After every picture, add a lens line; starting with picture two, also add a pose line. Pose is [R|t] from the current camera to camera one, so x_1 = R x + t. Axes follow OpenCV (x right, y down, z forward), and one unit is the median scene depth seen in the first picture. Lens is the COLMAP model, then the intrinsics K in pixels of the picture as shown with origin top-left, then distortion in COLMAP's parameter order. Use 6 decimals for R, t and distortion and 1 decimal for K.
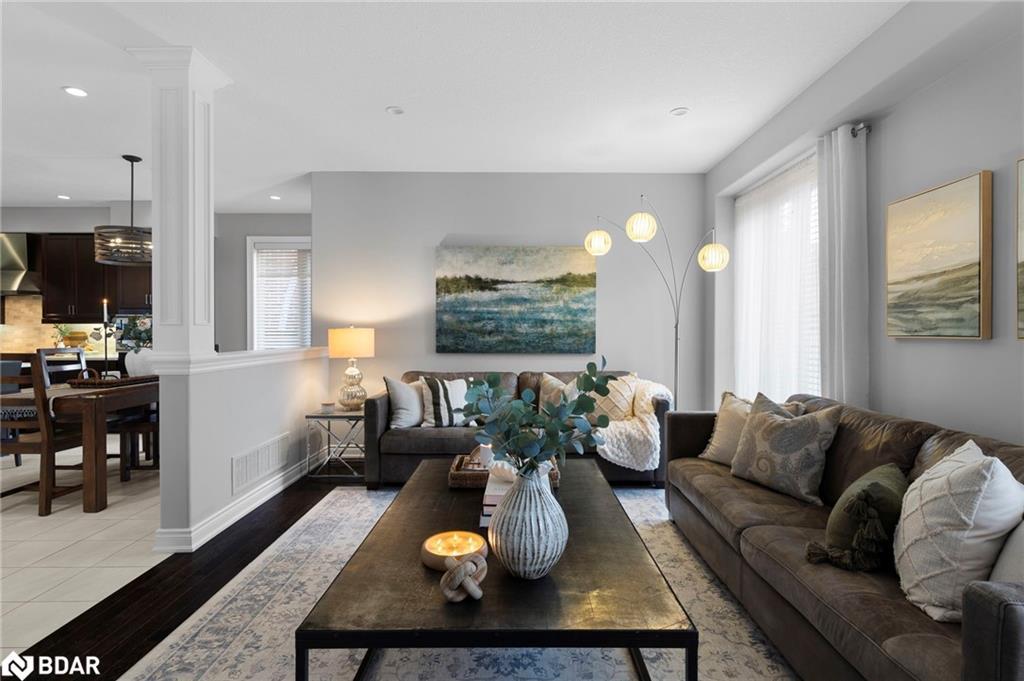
lens RADIAL K [[499.0, 0, 512.0], [0, 499.0, 340.5], [0, 0, 1]] dist [-0.001092, -0.000398]
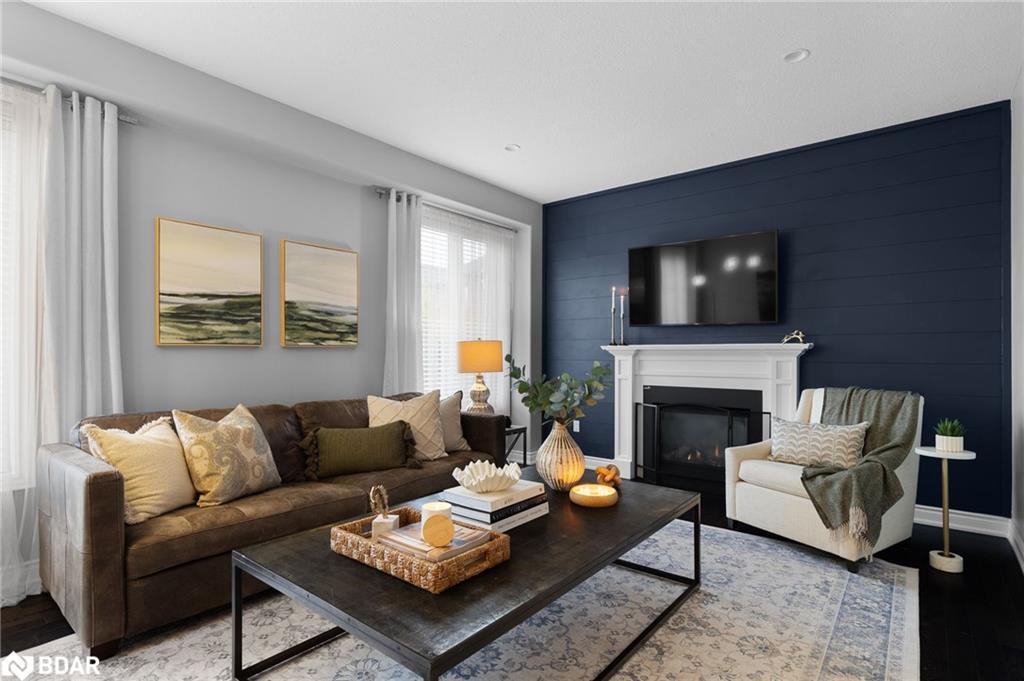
lens RADIAL K [[522.3, 0, 533.7], [0, 522.3, 351.6], [0, 0, 1]] dist [-0.000422, -0.000949]
pose [[-0.802623, 0.001466, 0.596485, -0.544519], [0.011070, 0.999861, 0.012438, 0.003380], [-0.596384, 0.016586, -0.802528, 1.450366]]
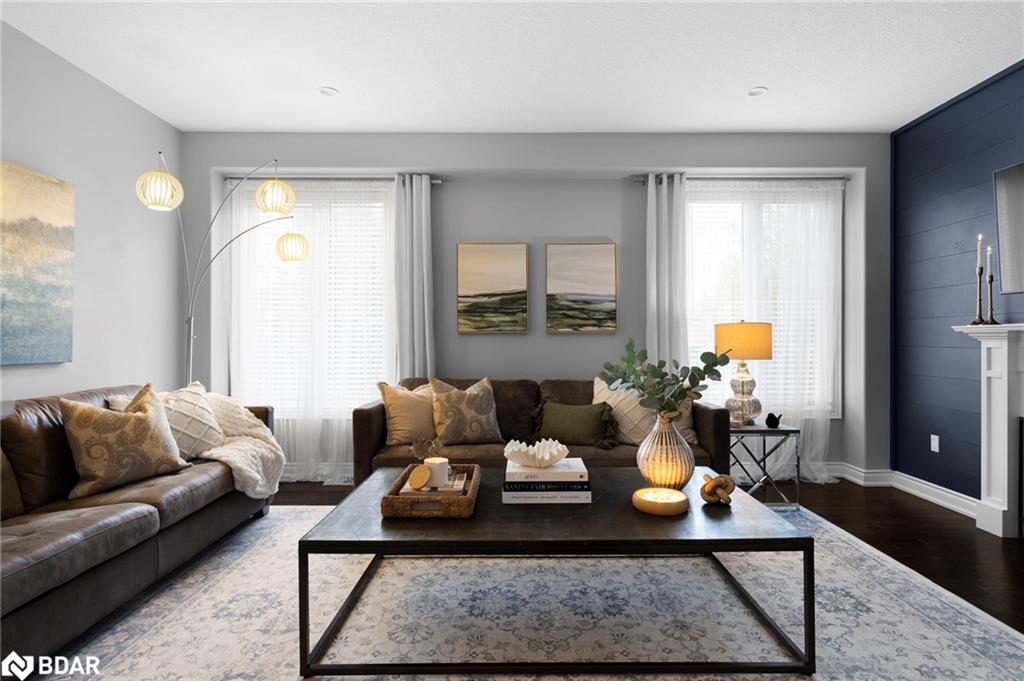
lens RADIAL K [[551.0, 0, 514.7], [0, 551.0, 338.2], [0, 0, 1]] dist [0.000429, -0.000327]
pose [[-0.008960, 0.001811, 0.999958, -0.922337], [0.020673, 0.999785, -0.001626, 0.018574], [-0.999746, 0.020657, -0.008996, 0.869431]]
